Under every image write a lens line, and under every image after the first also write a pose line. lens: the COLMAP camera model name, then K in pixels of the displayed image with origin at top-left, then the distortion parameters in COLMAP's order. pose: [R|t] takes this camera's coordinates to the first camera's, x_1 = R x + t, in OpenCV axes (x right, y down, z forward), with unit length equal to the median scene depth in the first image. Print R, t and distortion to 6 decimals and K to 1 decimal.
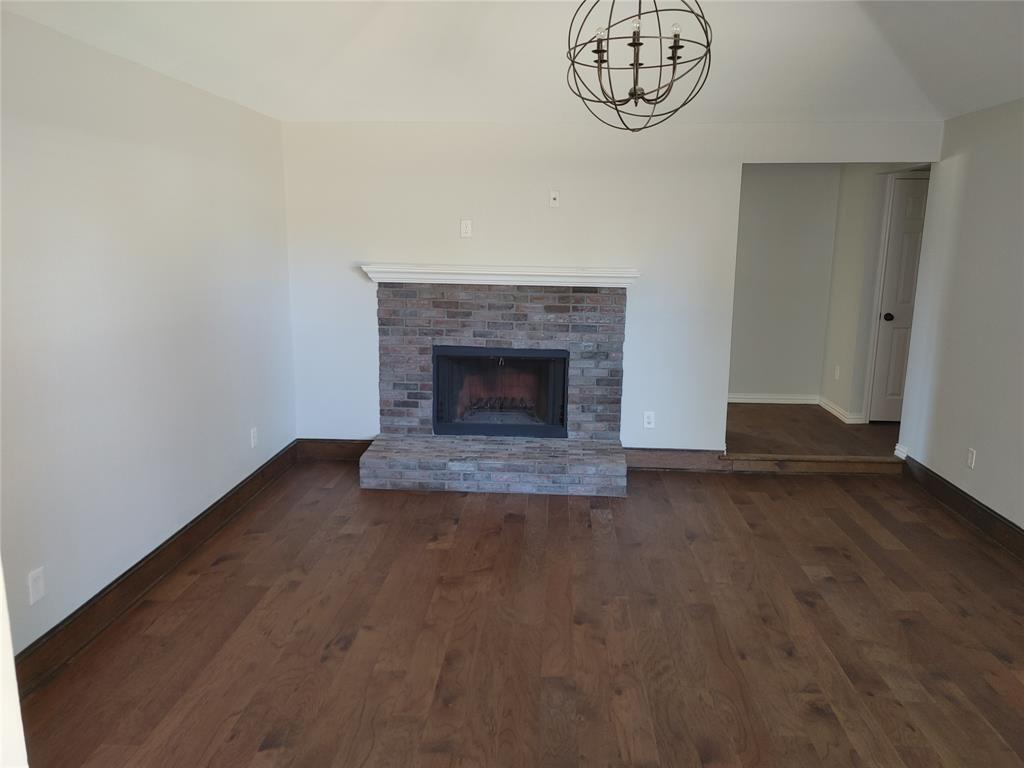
lens RADIAL K [[775.4, 0, 513.1], [0, 775.4, 383.4], [0, 0, 1]] dist [0.056249, -0.027146]
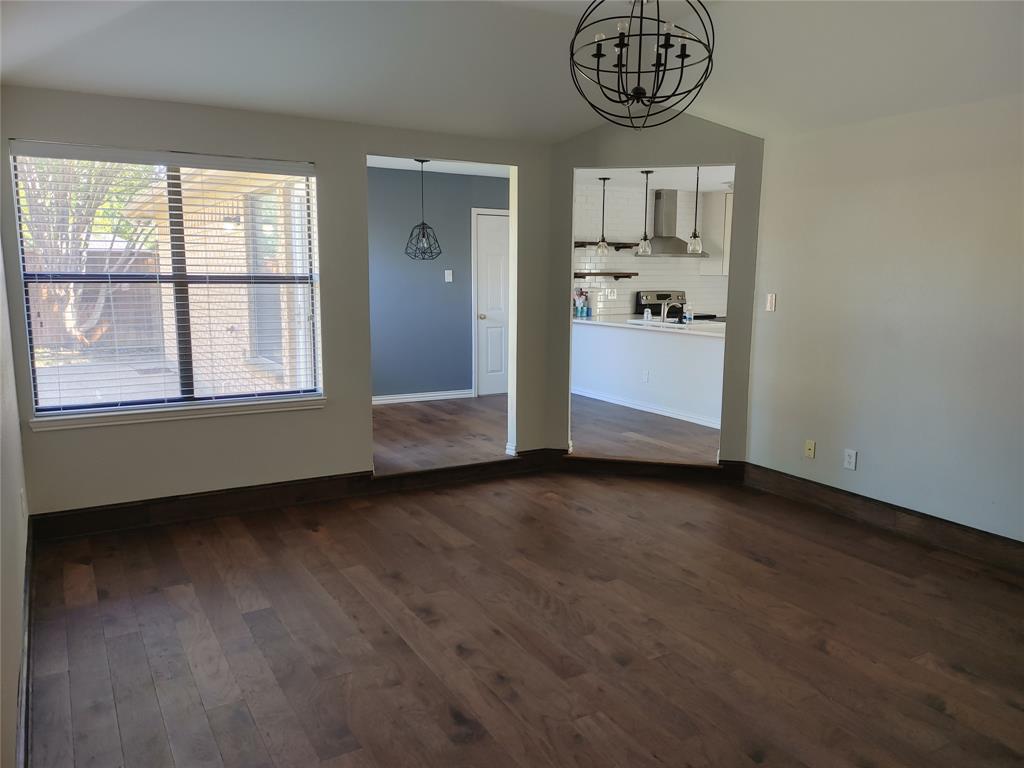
lens RADIAL K [[775.4, 0, 513.2], [0, 775.4, 384.6], [0, 0, 1]] dist [0.056249, -0.027146]
pose [[-0.831146, 0.060093, -0.552798, 0.786003], [-0.129707, 0.945766, 0.297829, -0.258192], [0.540715, 0.319242, -0.778275, 1.624261]]
